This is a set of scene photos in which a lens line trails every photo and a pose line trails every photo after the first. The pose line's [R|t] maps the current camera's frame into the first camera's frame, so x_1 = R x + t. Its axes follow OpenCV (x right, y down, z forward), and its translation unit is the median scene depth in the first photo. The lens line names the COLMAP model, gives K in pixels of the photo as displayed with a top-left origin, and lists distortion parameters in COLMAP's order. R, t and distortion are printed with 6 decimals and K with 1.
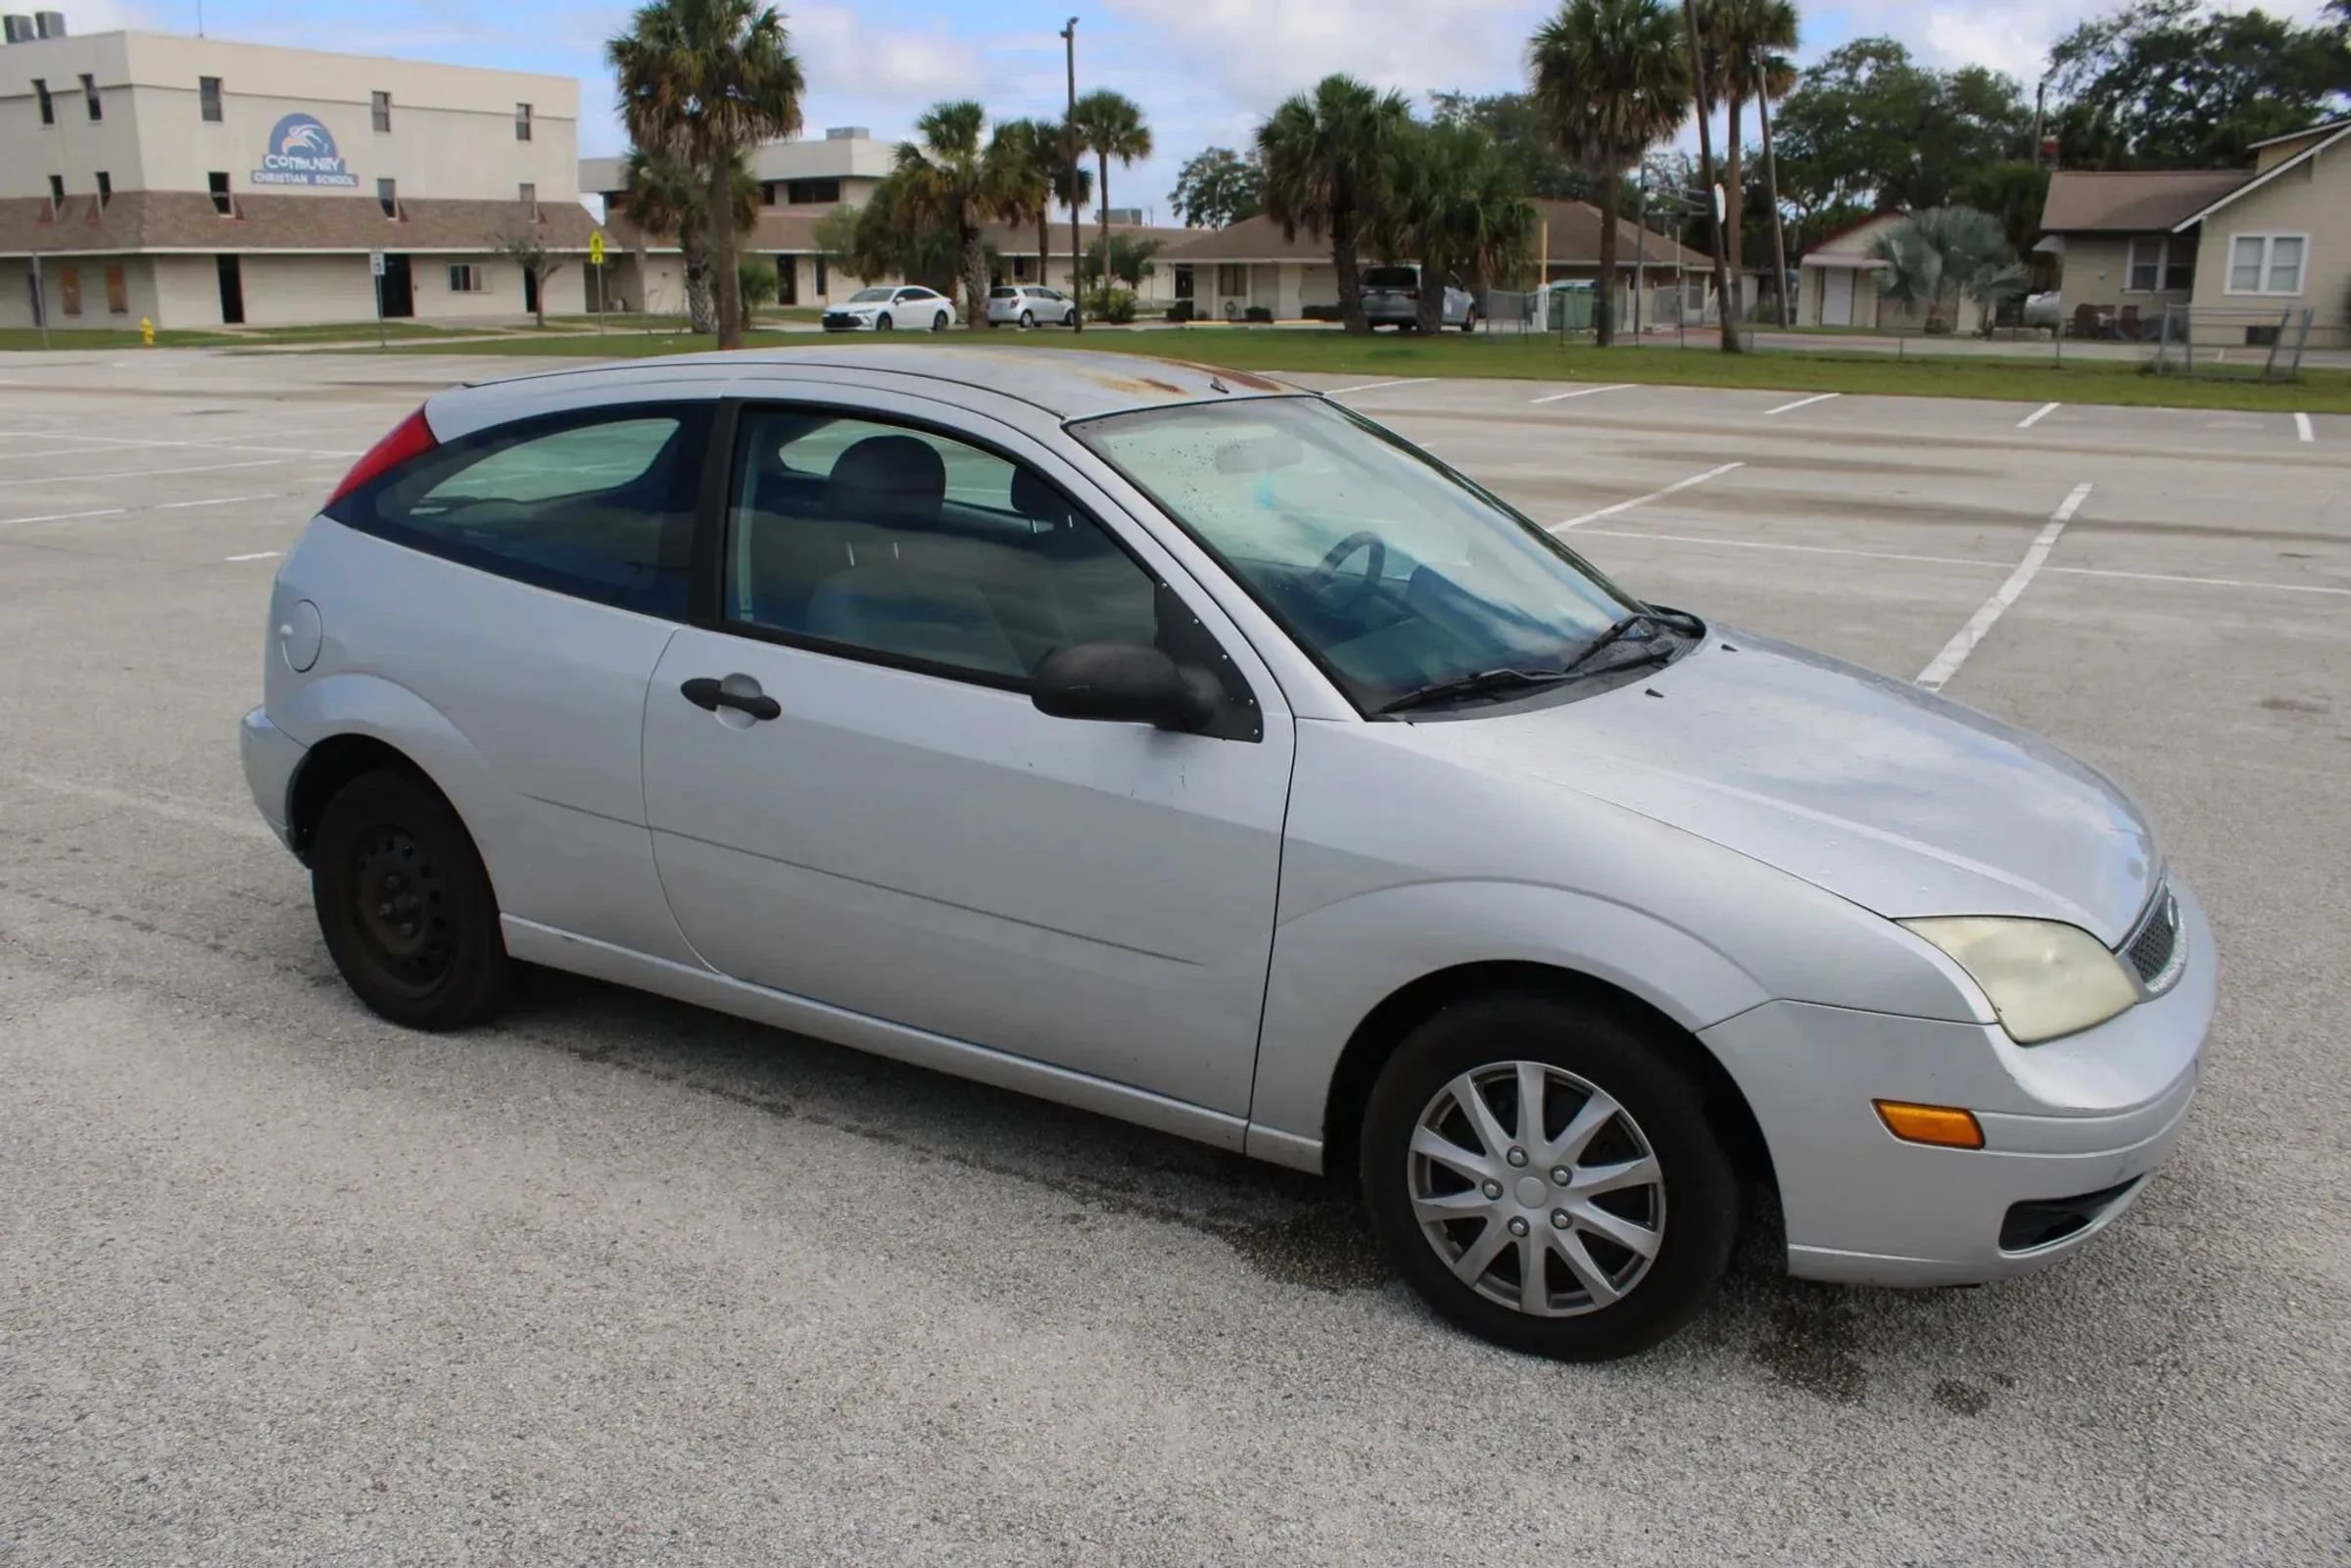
lens RADIAL K [[1944.0, 0, 1188.6], [0, 1944.0, 782.3], [0, 0, 1]] dist [-0.169063, 0.145980]
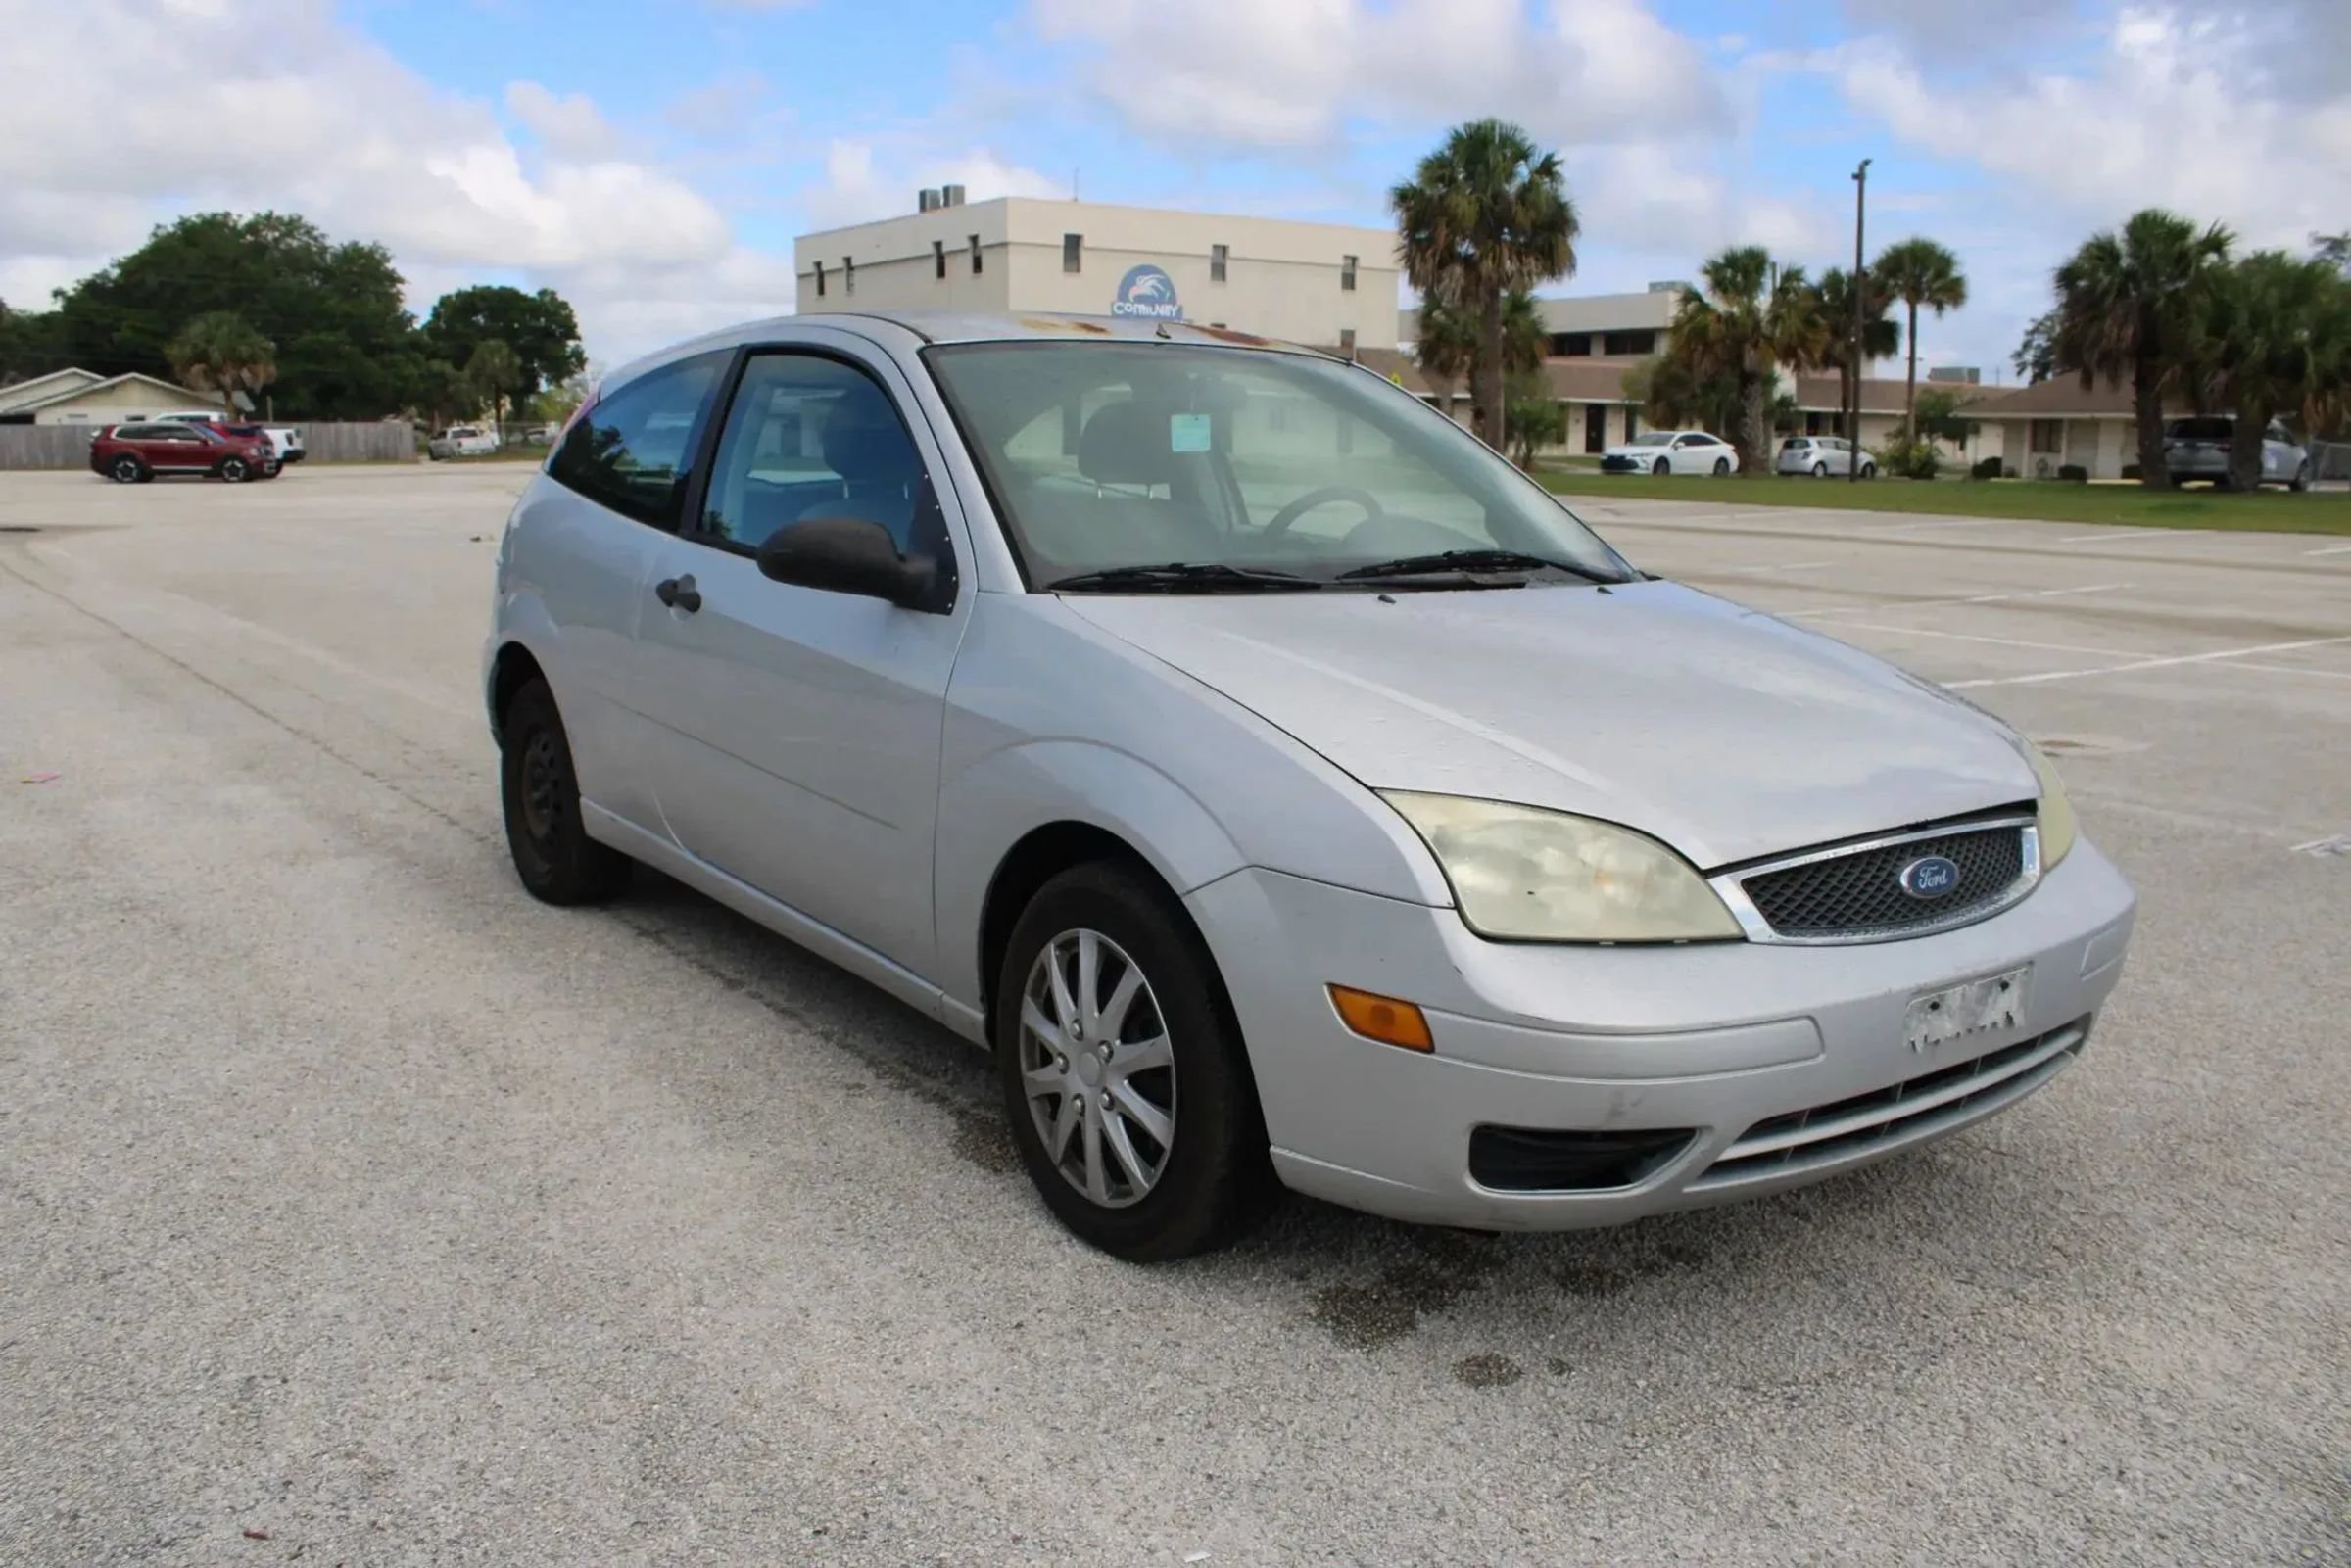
lens RADIAL K [[1944.0, 0, 1185.5], [0, 1944.0, 791.2], [0, 0, 1]] dist [-0.169063, 0.145980]
pose [[0.912728, 0.075320, -0.401566, 0.040566], [-0.104664, 0.993168, -0.051609, 0.008021], [0.394935, 0.089134, 0.914375, 0.007497]]
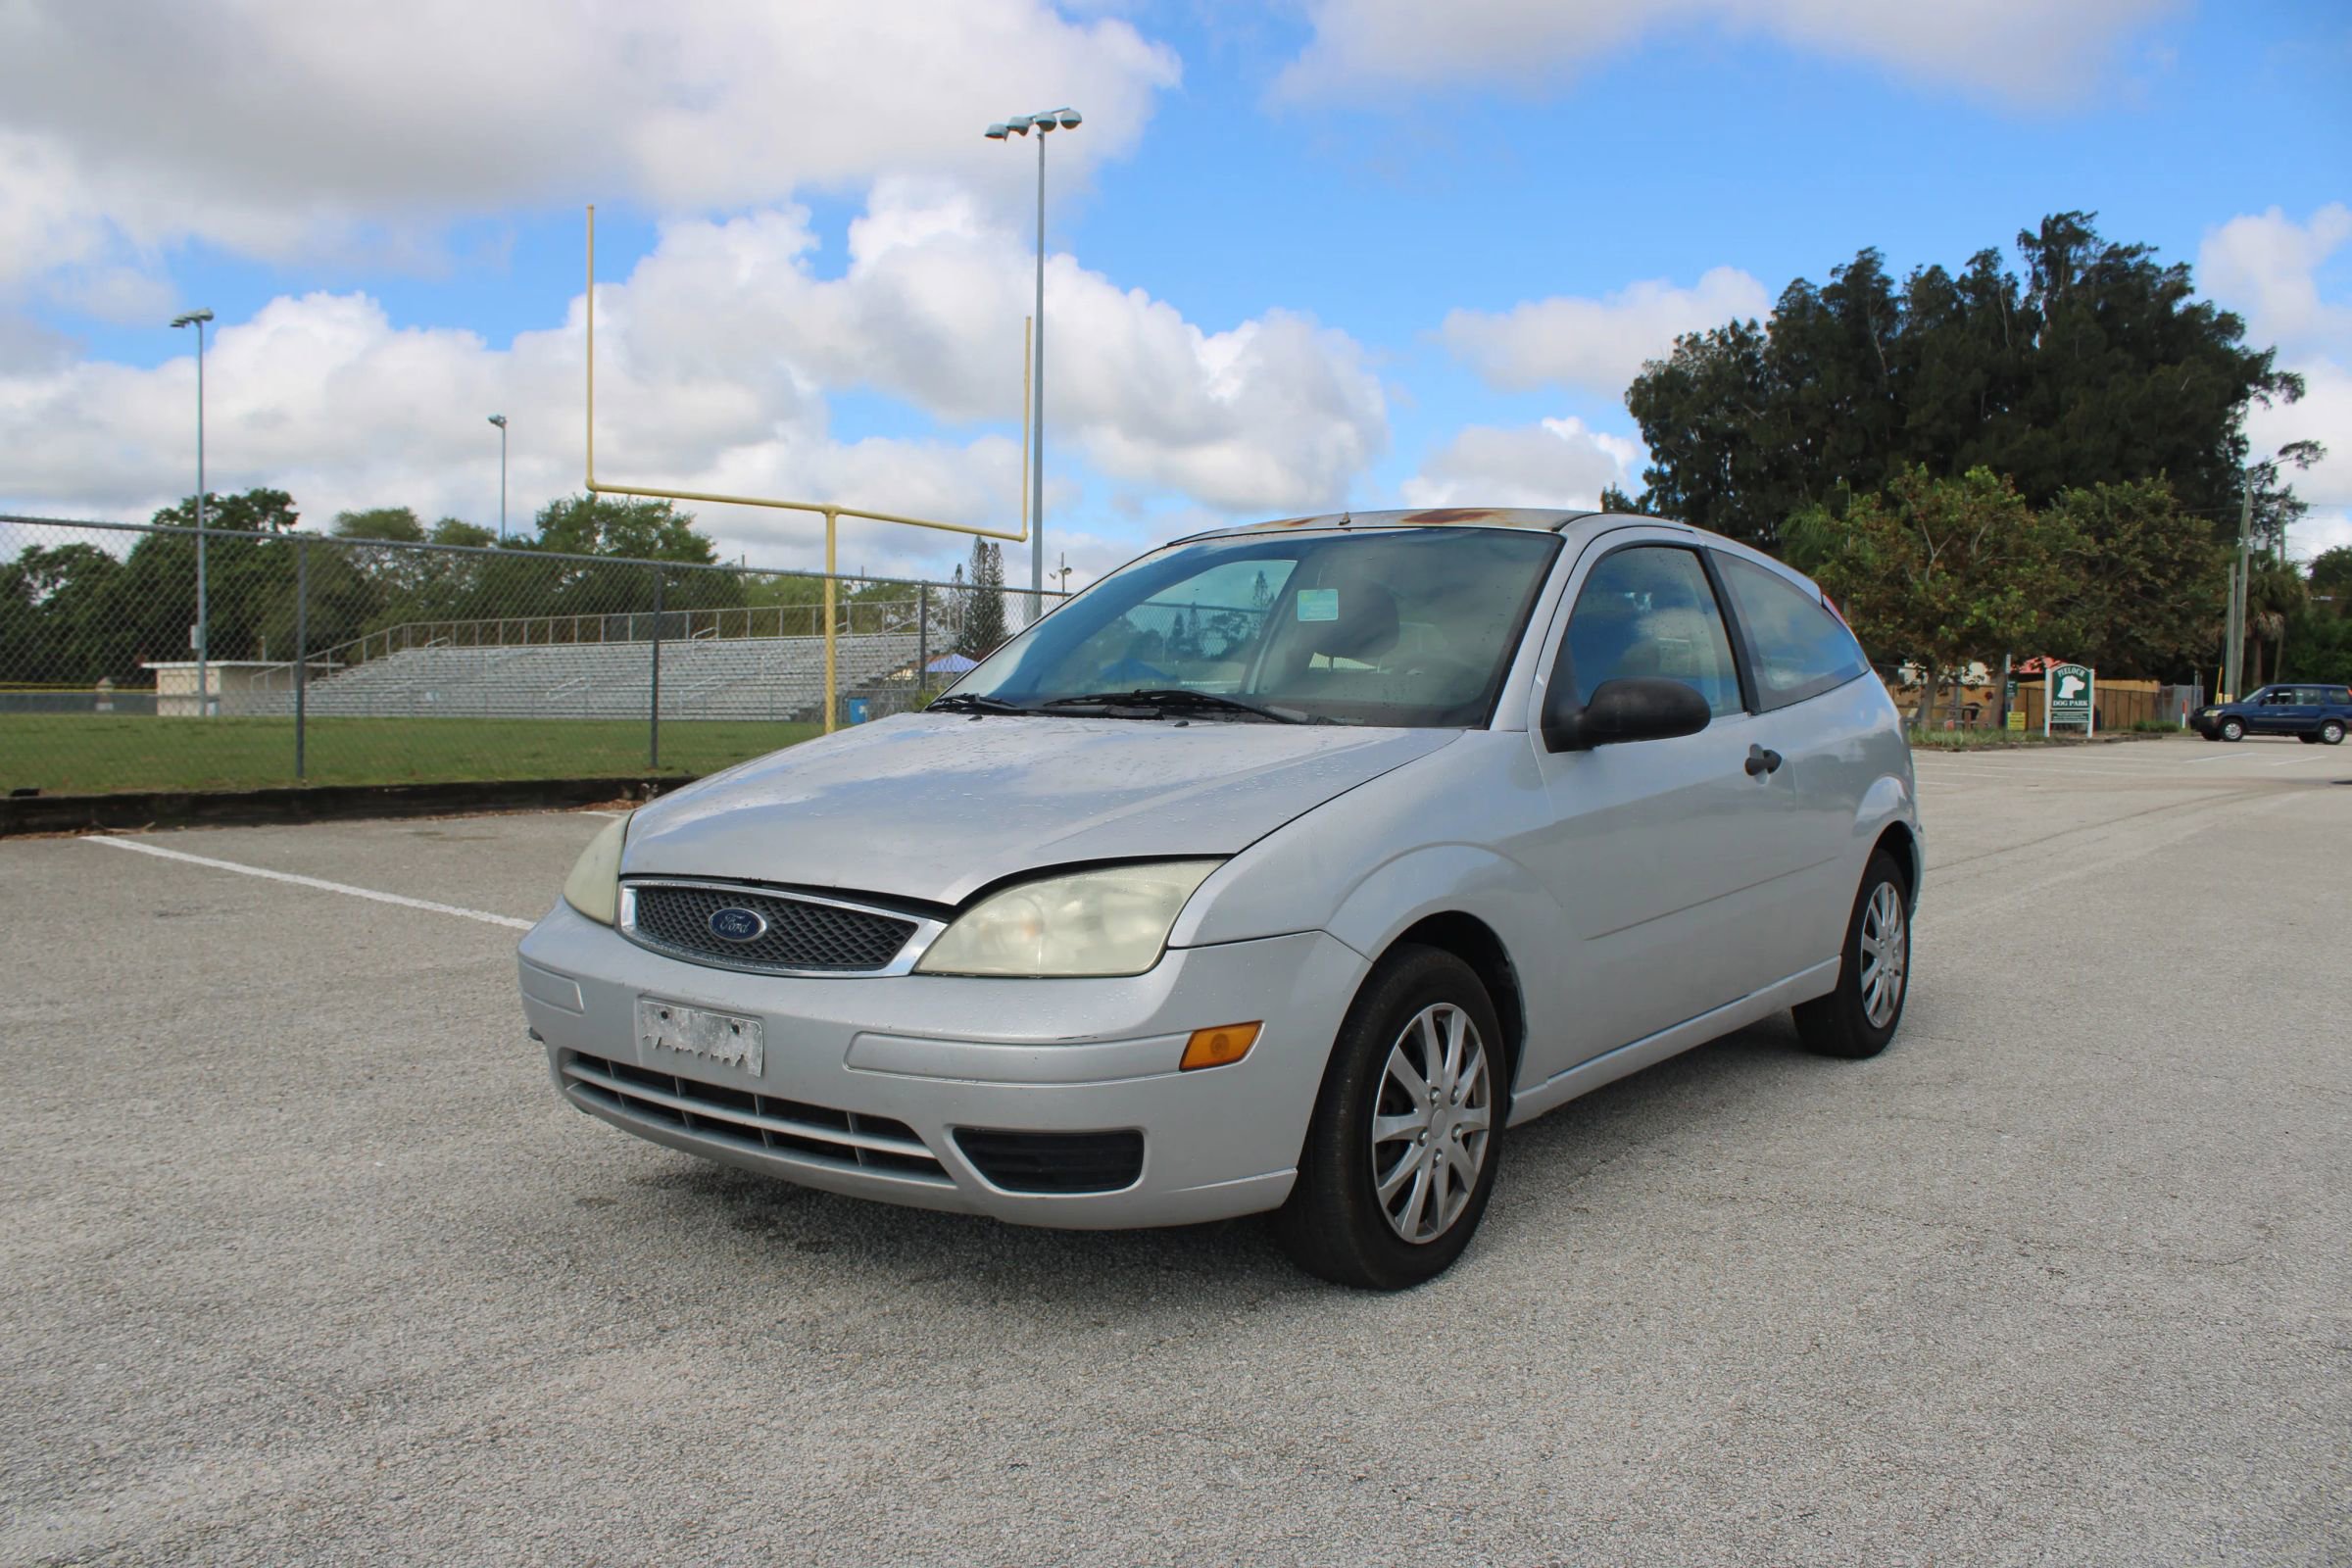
lens RADIAL K [[1945.0, 0, 1176.1], [0, 1945.0, 830.9], [0, 0, 1]] dist [-0.169063, 0.145980]
pose [[-0.133459, 0.062457, -0.989084, 0.107520], [-0.258994, 0.961132, 0.095638, -0.009478], [0.956614, 0.268931, -0.112096, 0.095632]]
